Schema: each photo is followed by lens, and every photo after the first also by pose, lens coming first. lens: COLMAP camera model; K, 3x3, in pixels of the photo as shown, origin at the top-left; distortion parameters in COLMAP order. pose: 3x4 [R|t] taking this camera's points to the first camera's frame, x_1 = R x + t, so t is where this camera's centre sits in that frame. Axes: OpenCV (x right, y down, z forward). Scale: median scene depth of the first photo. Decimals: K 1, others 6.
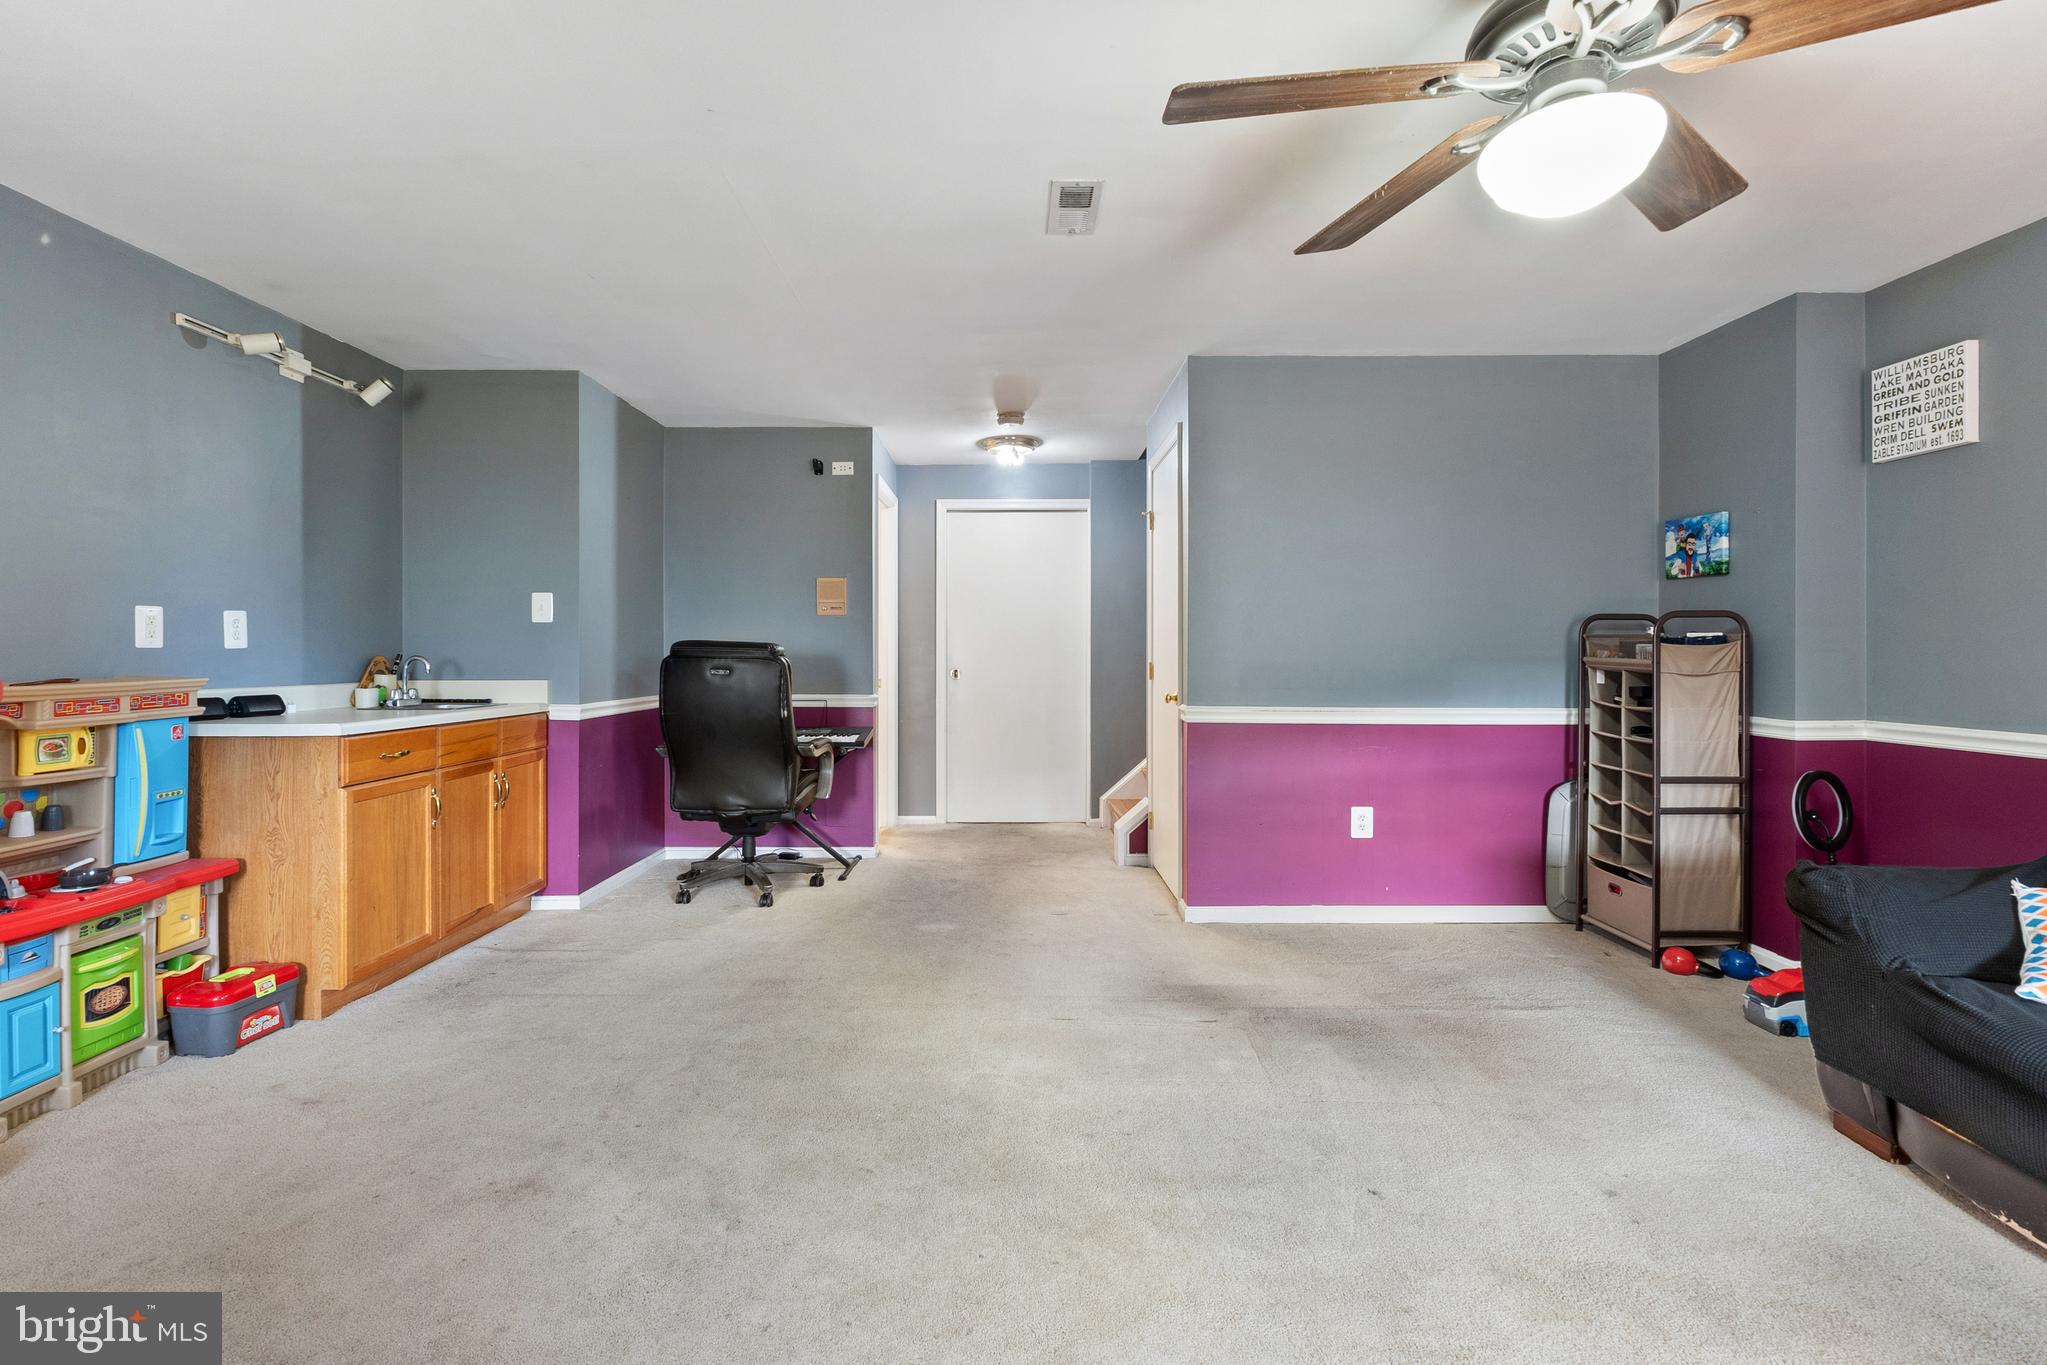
lens RADIAL K [[933.2, 0, 1020.0], [0, 933.2, 649.0], [0, 0, 1]] dist [-0.002563, -0.000791]
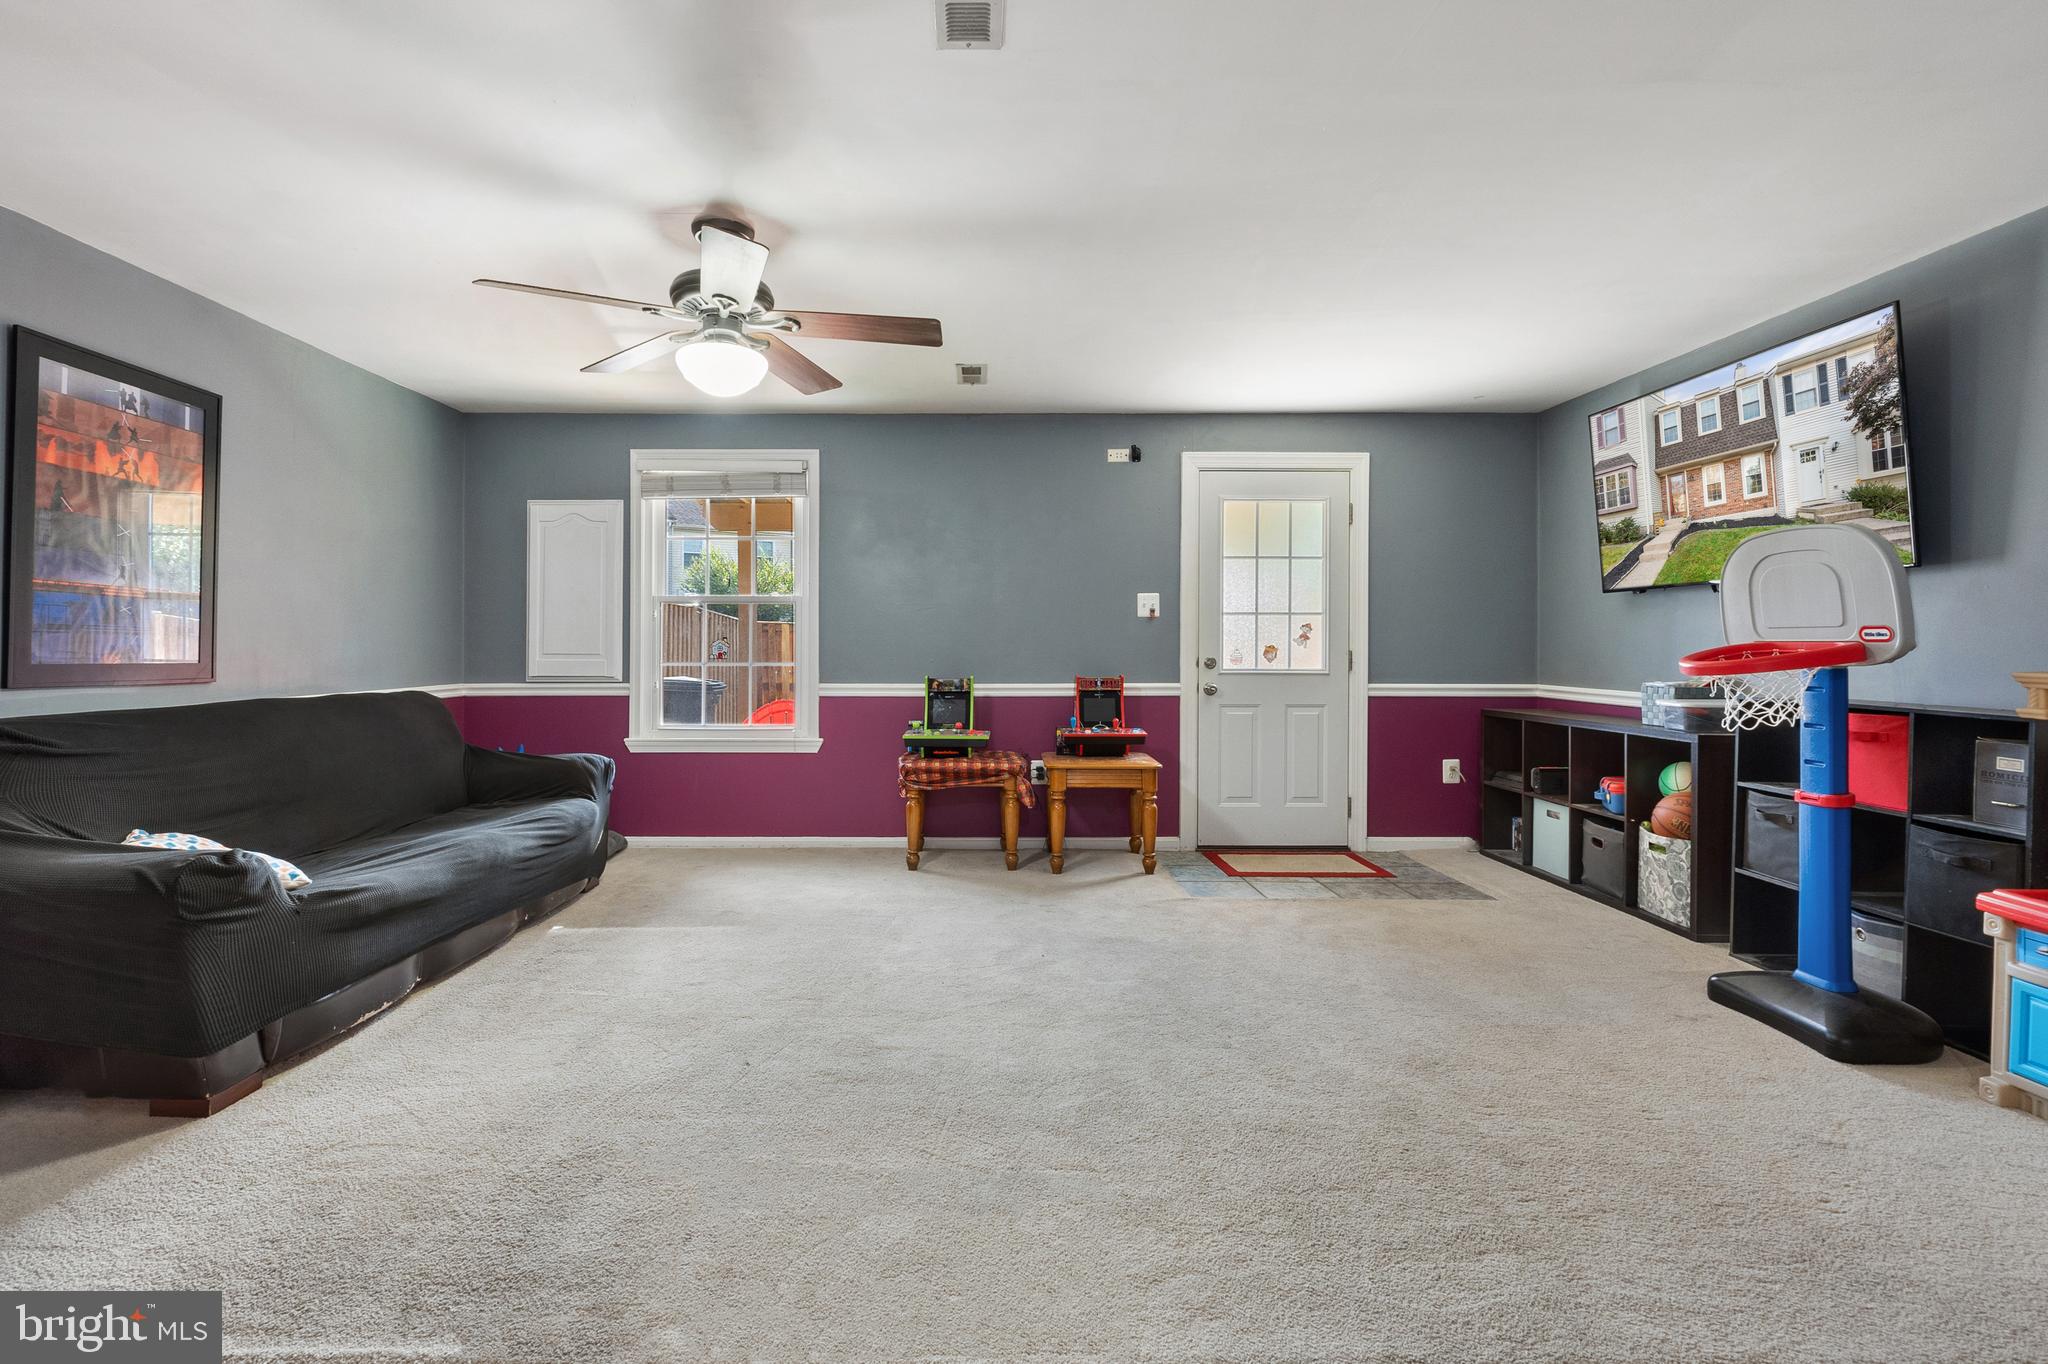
lens RADIAL K [[950.8, 0, 979.6], [0, 950.8, 642.3], [0, 0, 1]] dist [-0.001403, 0.000329]
pose [[-0.999988, -0.002080, 0.004511, 0.033811], [-0.002097, 0.999991, -0.003758, 0.007079], [-0.004503, -0.003768, -0.999983, 1.367140]]
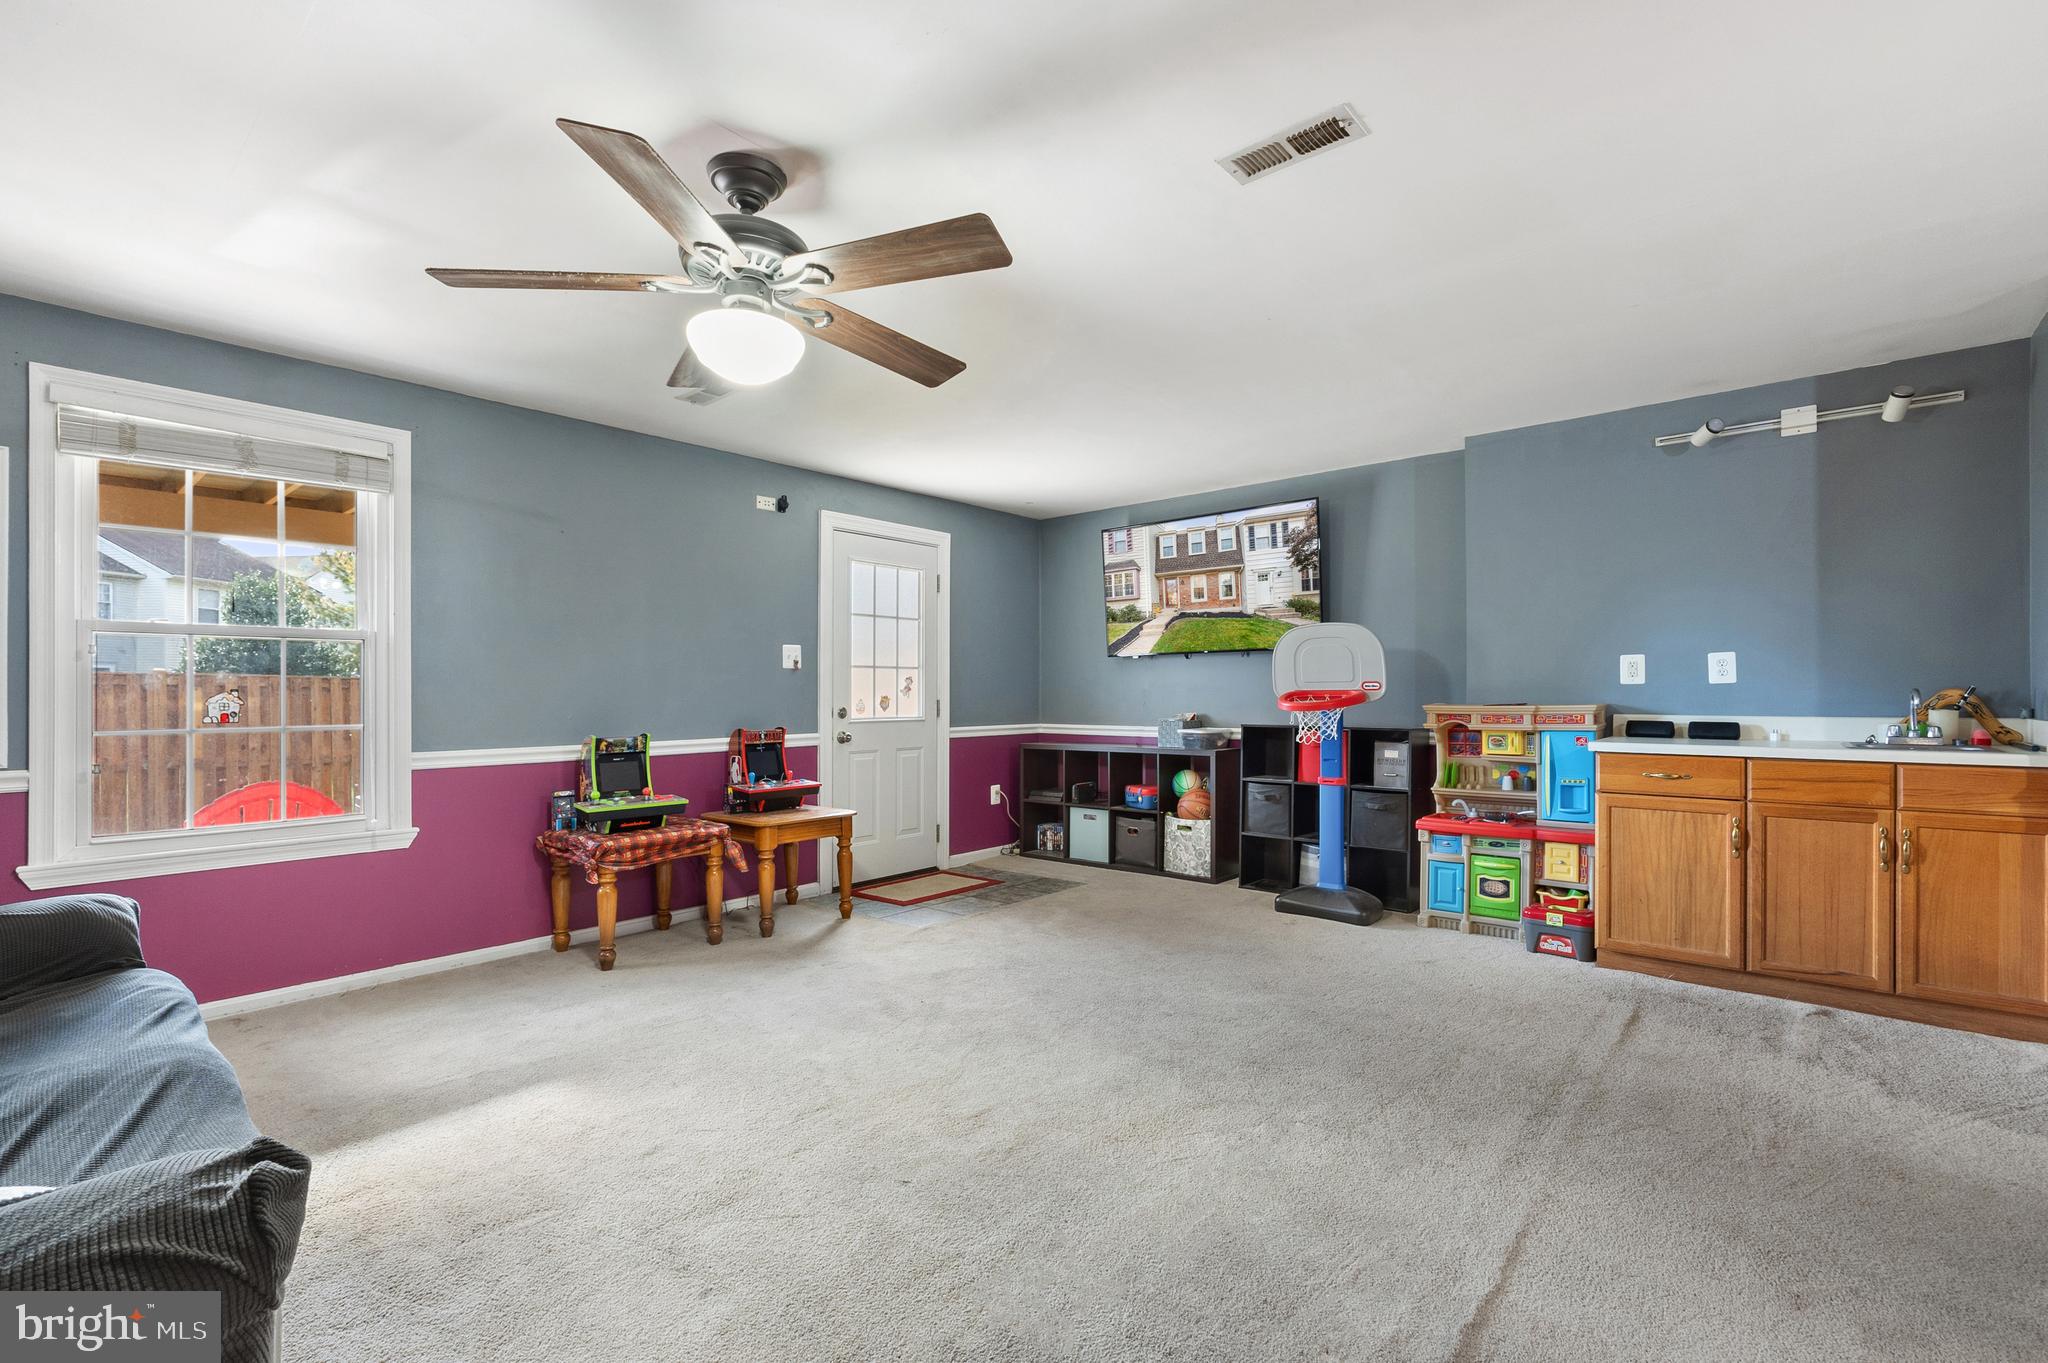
lens RADIAL K [[900.5, 0, 1042.8], [0, 900.5, 701.7], [0, 0, 1]] dist [-0.001471, 0.000021]
pose [[-0.653854, 0.010485, -0.756548, 0.624859], [0.008784, 0.999942, 0.006266, 0.008250], [0.756569, -0.002549, -0.653909, 1.085377]]
